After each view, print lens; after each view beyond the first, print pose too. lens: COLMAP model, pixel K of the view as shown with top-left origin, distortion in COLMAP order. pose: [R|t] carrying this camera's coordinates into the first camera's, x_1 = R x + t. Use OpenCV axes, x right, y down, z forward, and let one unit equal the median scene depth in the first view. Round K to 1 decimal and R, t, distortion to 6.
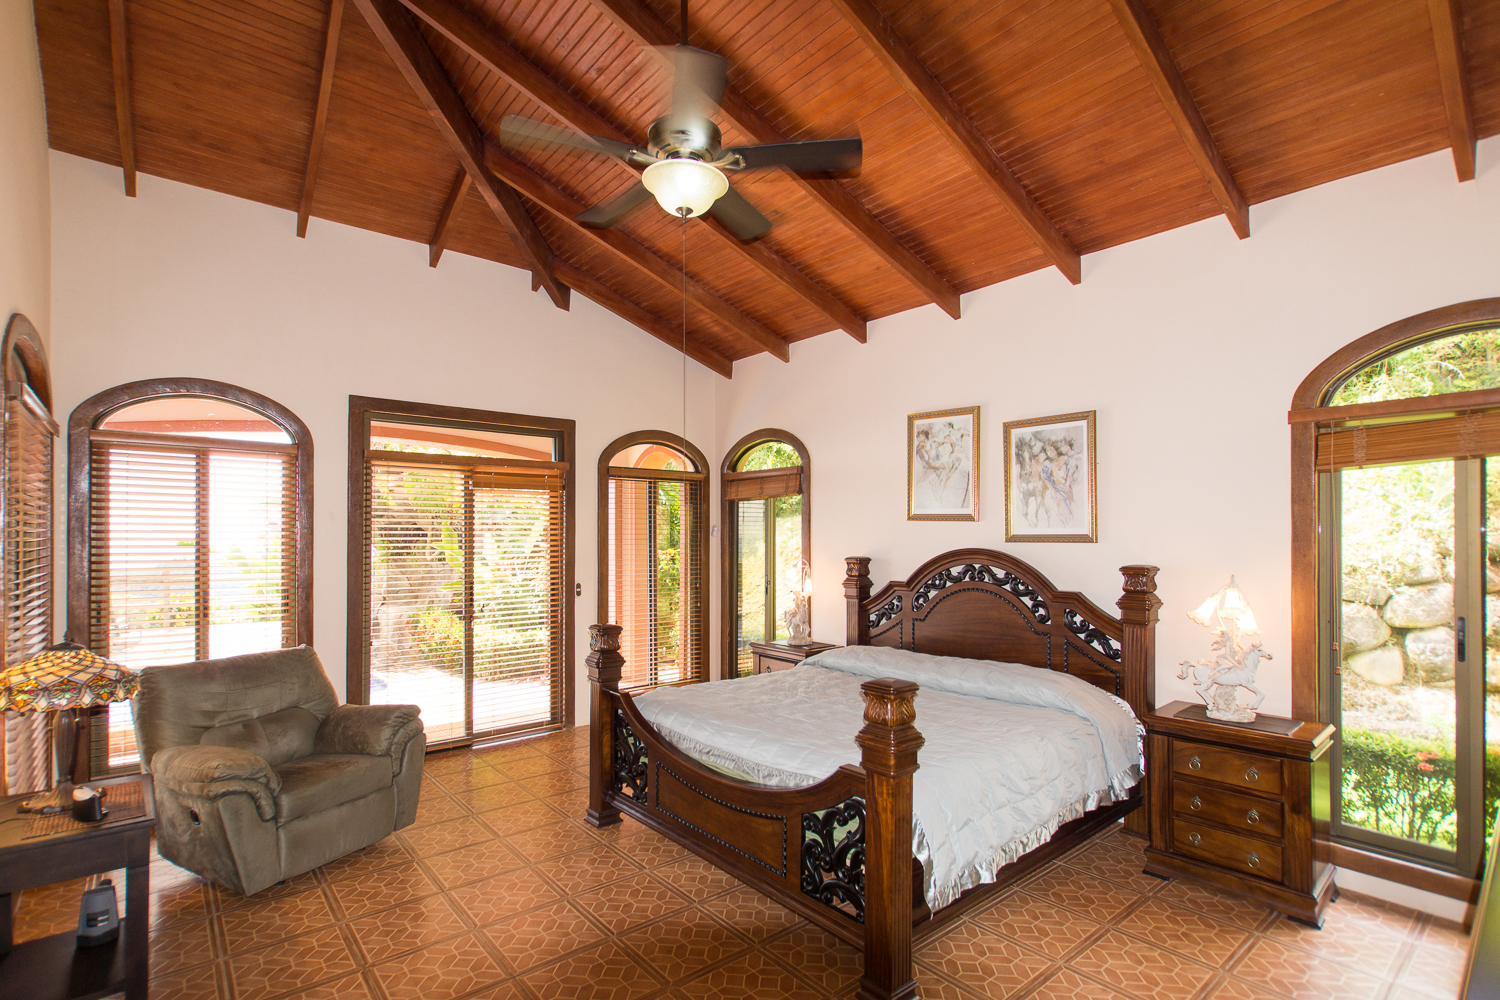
lens RADIAL K [[717.3, 0, 753.9], [0, 717.3, 531.3], [0, 0, 1]] dist [-0.003502, -0.000076]
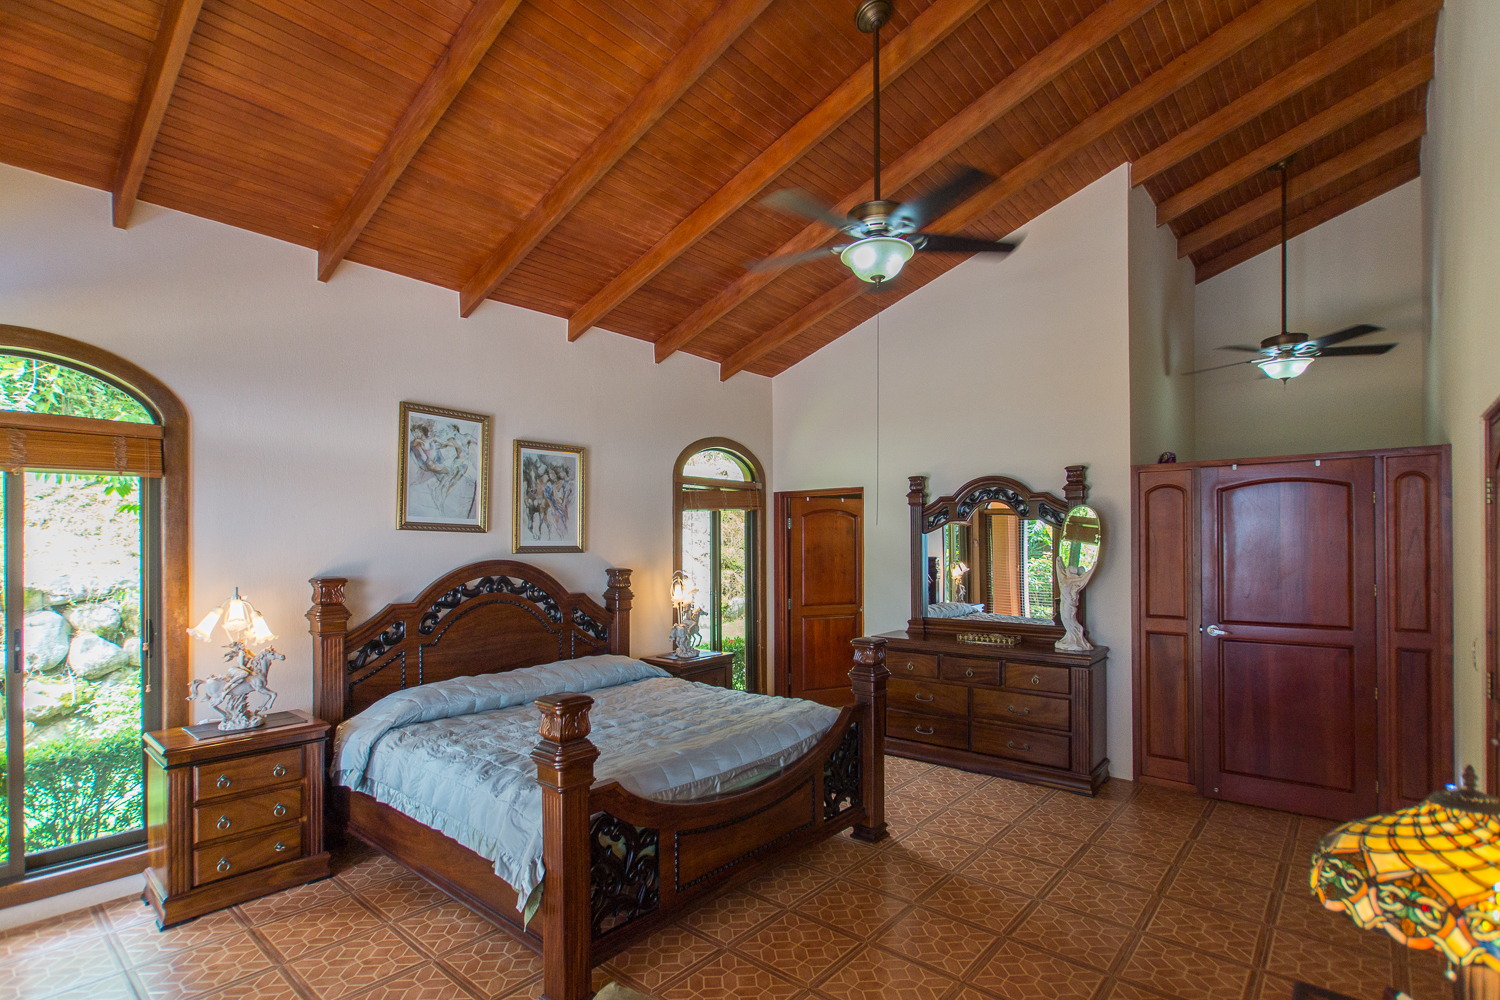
lens RADIAL K [[717.3, 0, 714.8], [0, 717.3, 540.5], [0, 0, 1]] dist [-0.003502, -0.000076]
pose [[-0.133523, 0.005580, 0.991030, -0.718881], [-0.002960, 0.999977, -0.006029, 0.001755], [-0.991041, -0.003738, -0.133503, 0.832246]]
